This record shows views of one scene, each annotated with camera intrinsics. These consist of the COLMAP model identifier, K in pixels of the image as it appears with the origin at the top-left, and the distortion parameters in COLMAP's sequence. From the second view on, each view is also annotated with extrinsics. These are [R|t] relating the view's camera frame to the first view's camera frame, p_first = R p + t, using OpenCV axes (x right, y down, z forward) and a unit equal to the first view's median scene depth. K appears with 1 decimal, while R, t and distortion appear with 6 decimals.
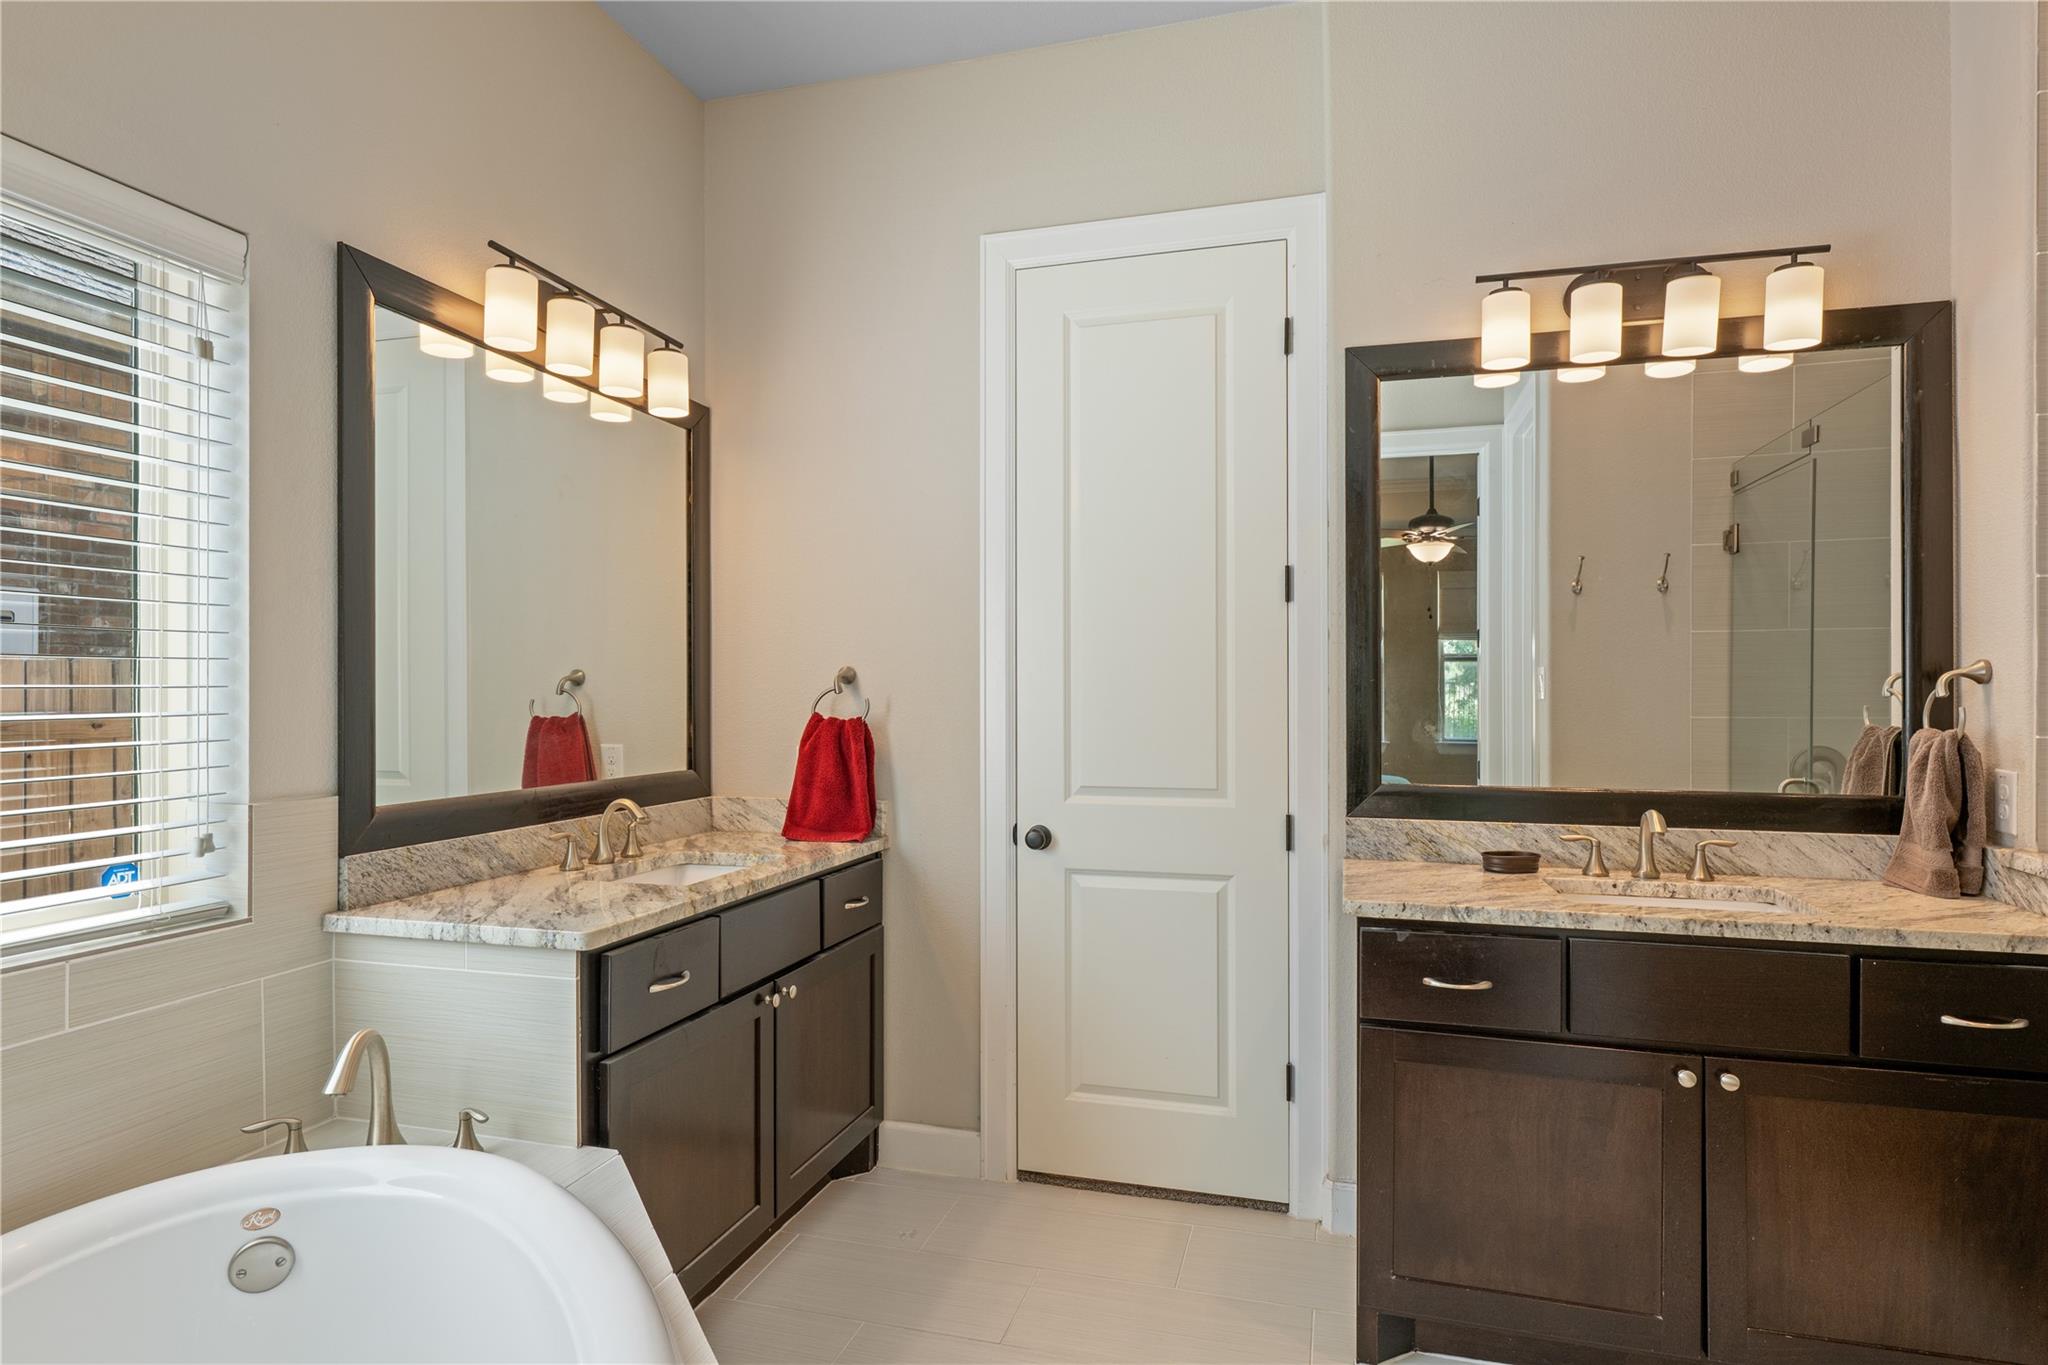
lens RADIAL K [[1108.3, 0, 1023.2], [0, 1108.3, 699.8], [0, 0, 1]] dist [0.003550, 0.000408]
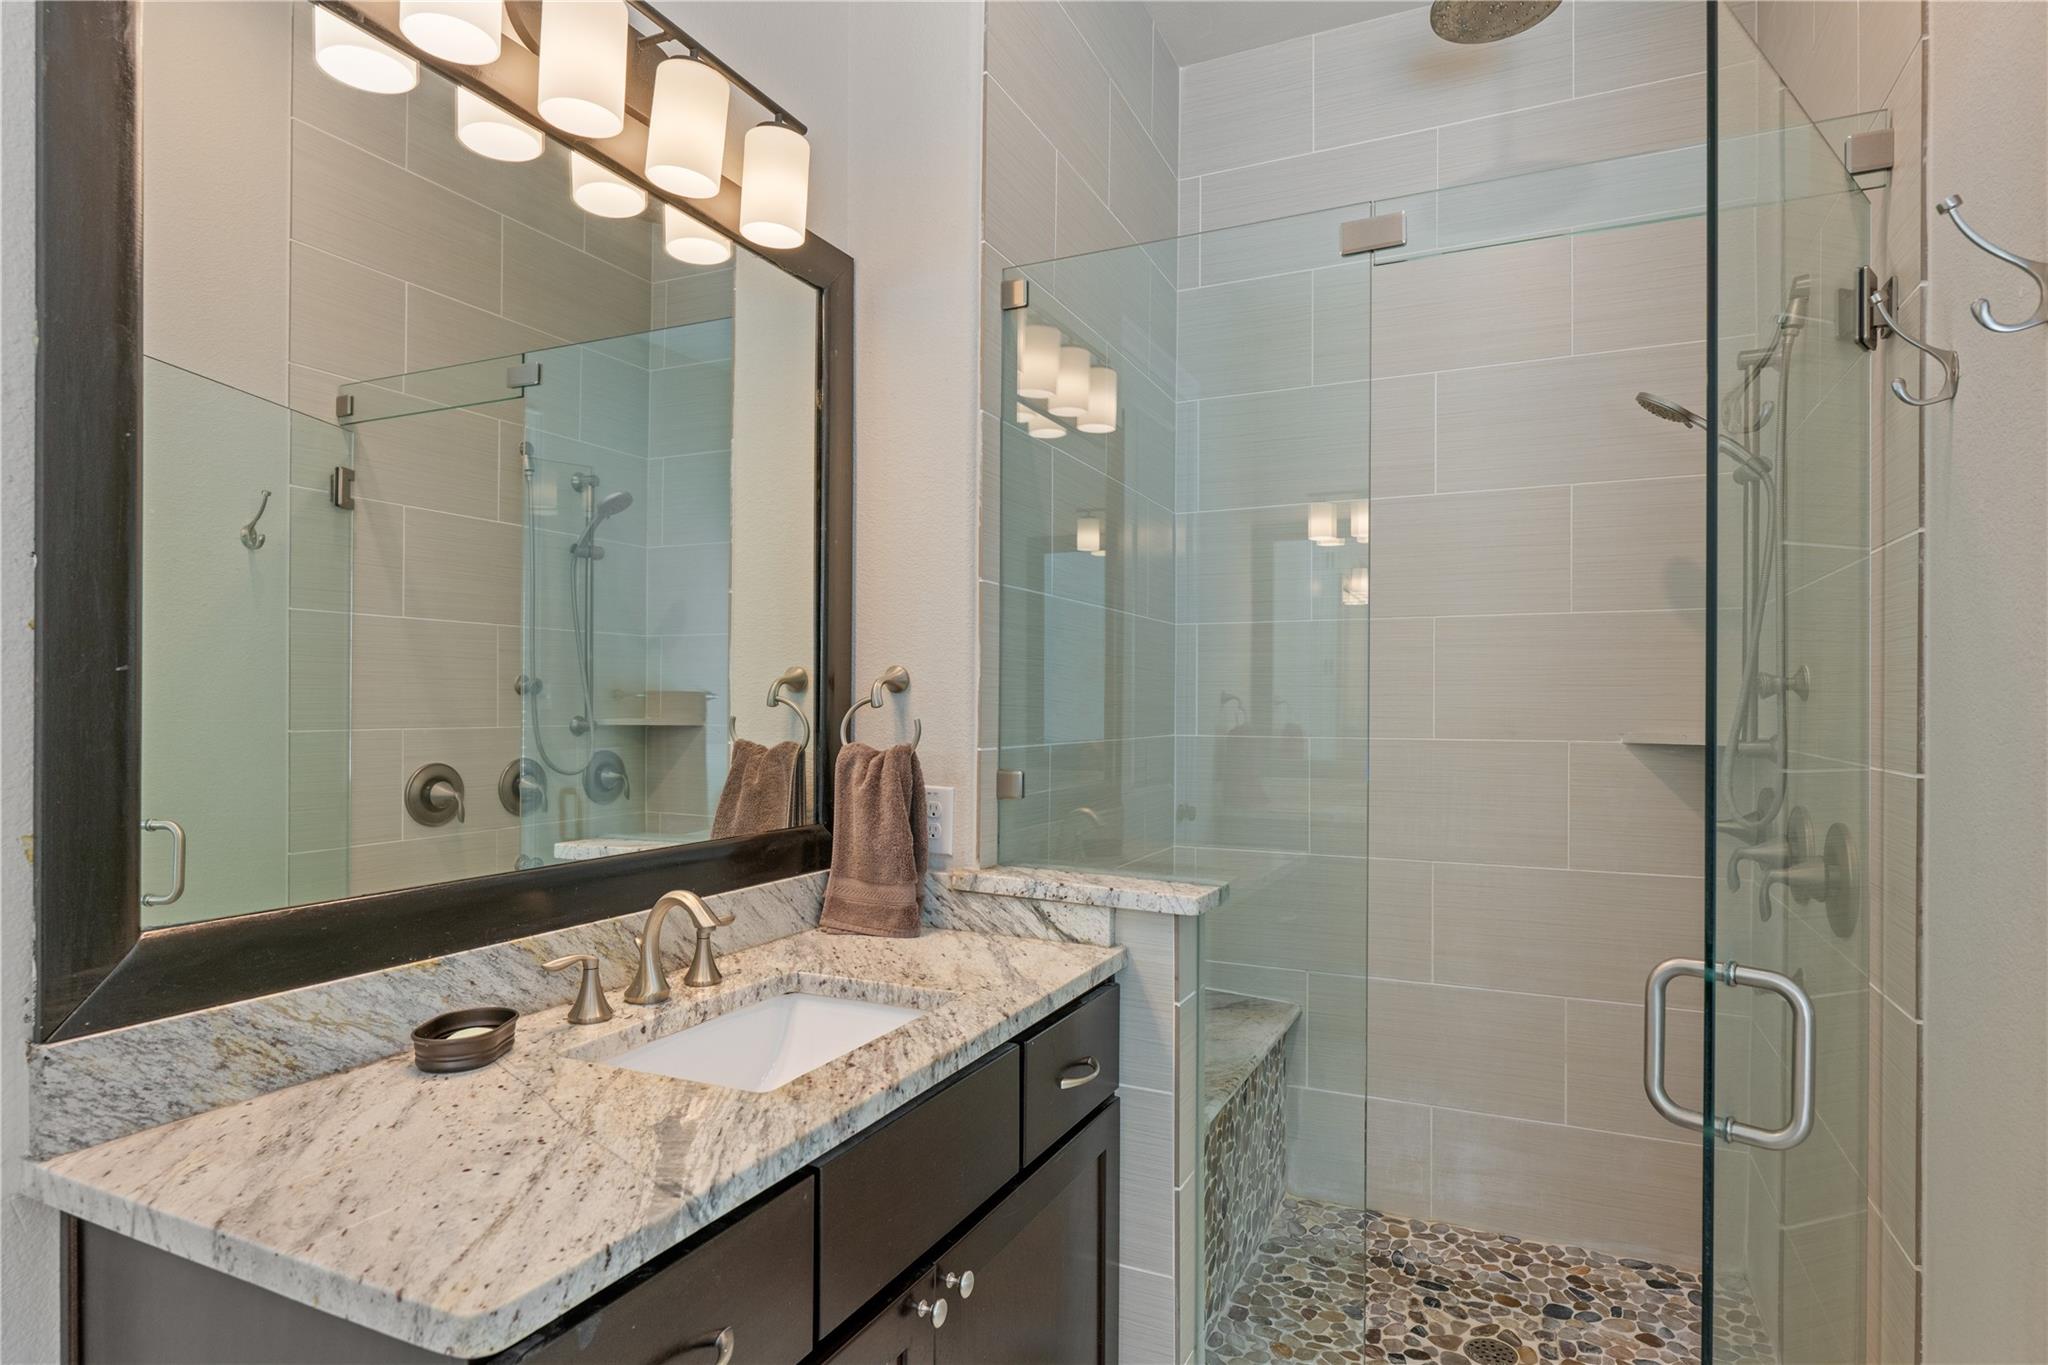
lens RADIAL K [[1108.3, 0, 1023.2], [0, 1108.3, 699.8], [0, 0, 1]] dist [0.003550, 0.000408]
pose [[0.161636, -0.000741, 0.986850, -0.017052], [0.000321, 1.000000, 0.000698, -0.008186], [-0.986850, 0.000204, 0.161637, 0.699706]]
